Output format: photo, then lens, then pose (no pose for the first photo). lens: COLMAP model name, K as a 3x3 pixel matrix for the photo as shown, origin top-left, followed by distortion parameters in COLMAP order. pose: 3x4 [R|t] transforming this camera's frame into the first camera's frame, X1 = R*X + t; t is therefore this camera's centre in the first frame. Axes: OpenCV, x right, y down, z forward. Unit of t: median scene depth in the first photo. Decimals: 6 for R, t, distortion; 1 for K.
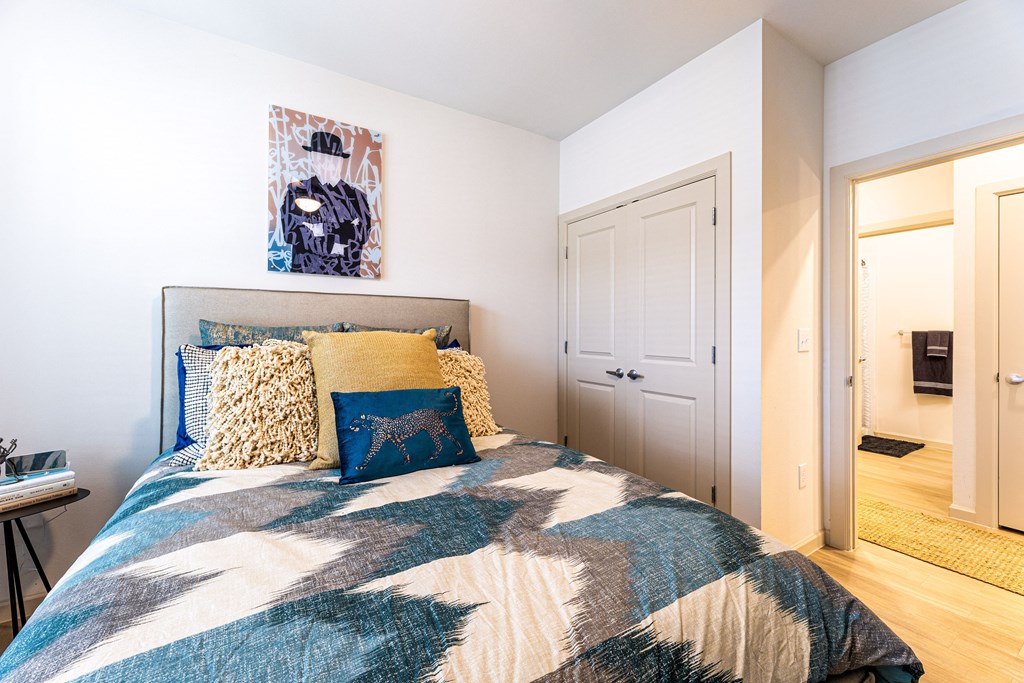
lens RADIAL K [[418.6, 0, 515.4], [0, 418.6, 333.6], [0, 0, 1]] dist [0.003389, -0.001316]
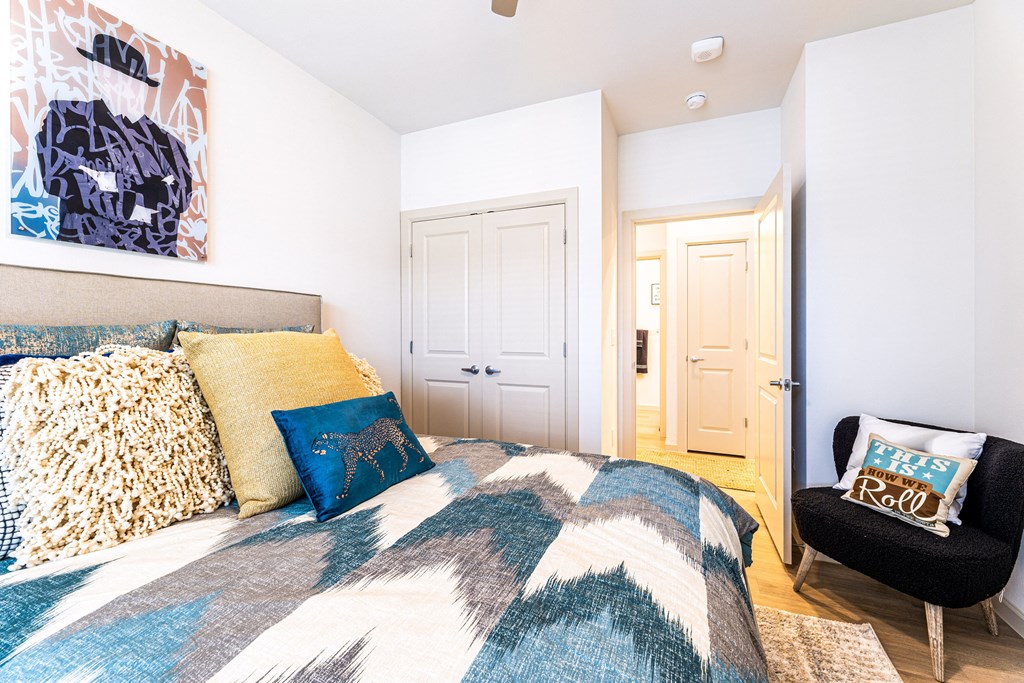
lens RADIAL K [[418.6, 0, 512.0], [0, 418.6, 338.4], [0, 0, 1]] dist [0.003389, -0.001316]
pose [[0.818856, -0.014471, 0.573817, -0.342246], [0.007250, 0.999863, 0.014869, -0.001496], [-0.573954, -0.008015, 0.818849, 0.077115]]
